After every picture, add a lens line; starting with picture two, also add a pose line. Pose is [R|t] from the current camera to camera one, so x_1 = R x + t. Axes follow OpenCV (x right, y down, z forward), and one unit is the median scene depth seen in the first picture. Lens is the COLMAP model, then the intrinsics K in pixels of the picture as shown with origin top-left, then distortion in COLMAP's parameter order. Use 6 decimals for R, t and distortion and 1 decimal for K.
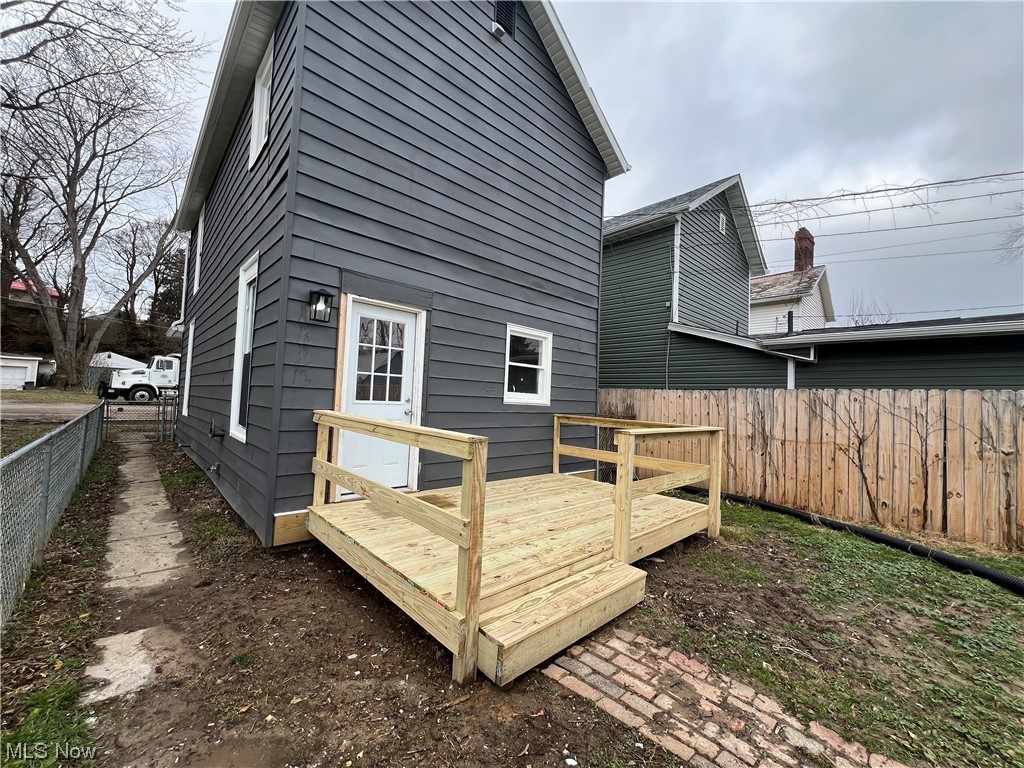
lens RADIAL K [[407.5, 0, 510.7], [0, 407.5, 382.5], [0, 0, 1]] dist [-0.001466, 0.000159]
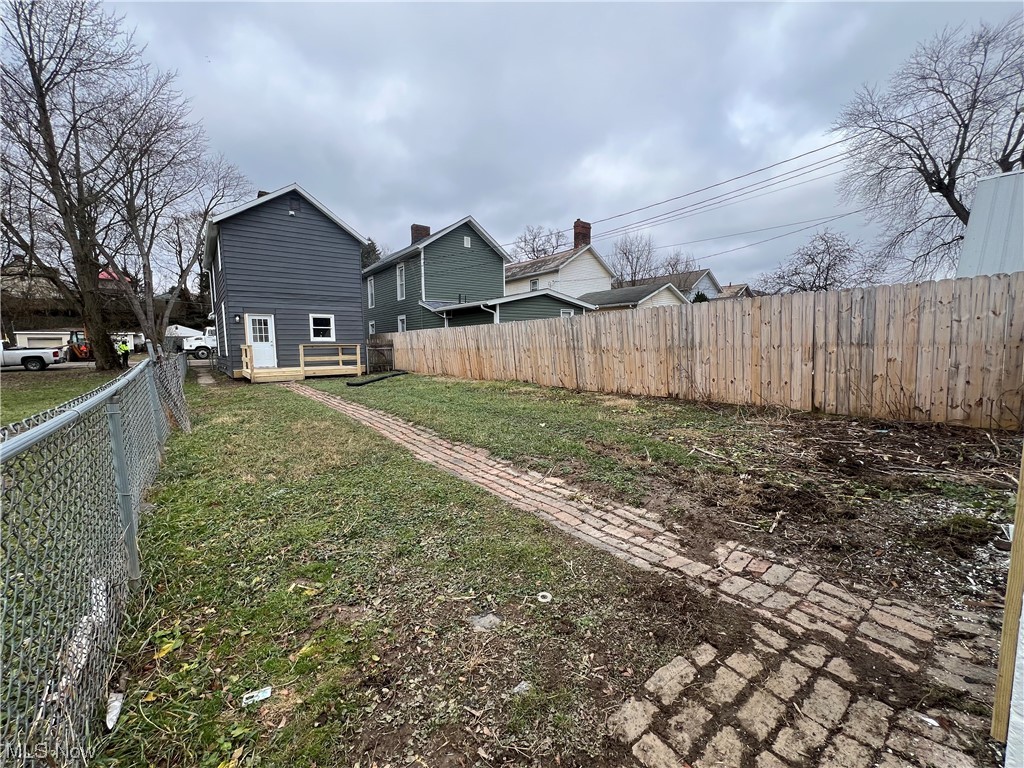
lens RADIAL K [[407.5, 0, 510.7], [0, 407.5, 382.5], [0, 0, 1]] dist [-0.001466, 0.000159]
pose [[0.994162, -0.048141, -0.096563, 0.410524], [0.060460, 0.989798, 0.129011, 0.012845], [0.089367, -0.134096, 0.986931, -0.447011]]
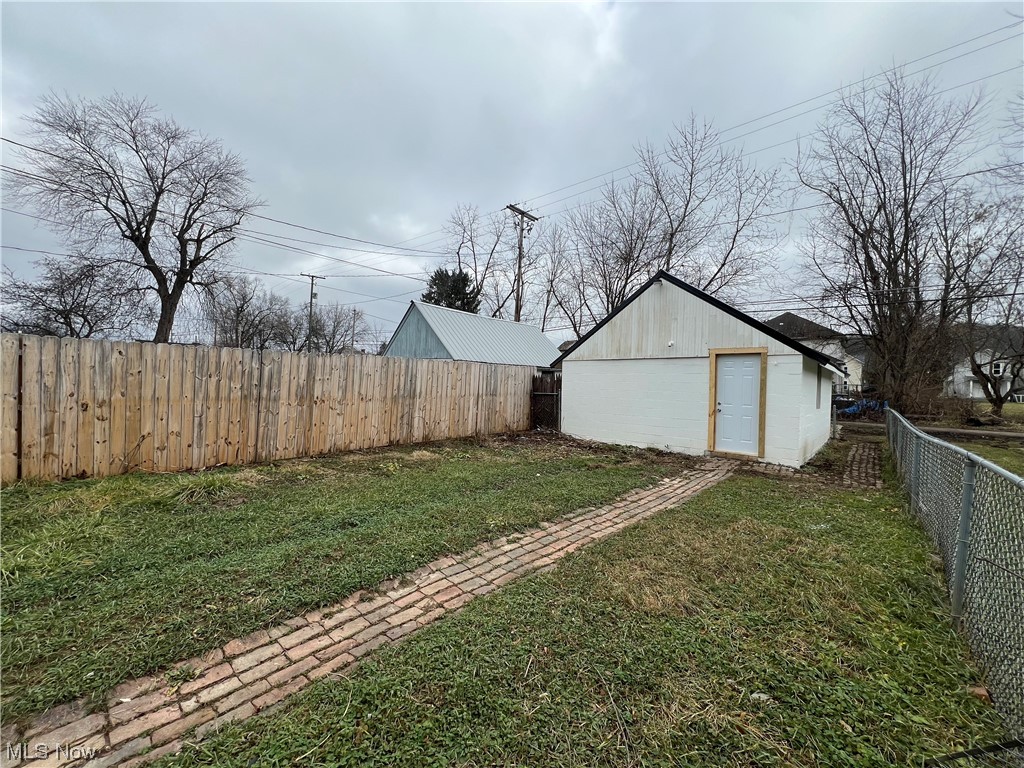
lens RADIAL K [[407.5, 0, 510.7], [0, 407.5, 382.5], [0, 0, 1]] dist [-0.001466, 0.000159]
pose [[-0.094938, -0.043269, 0.994542, -0.441714], [-0.070096, 0.996866, 0.036679, -0.018550], [-0.993012, -0.066231, -0.097674, 0.487358]]
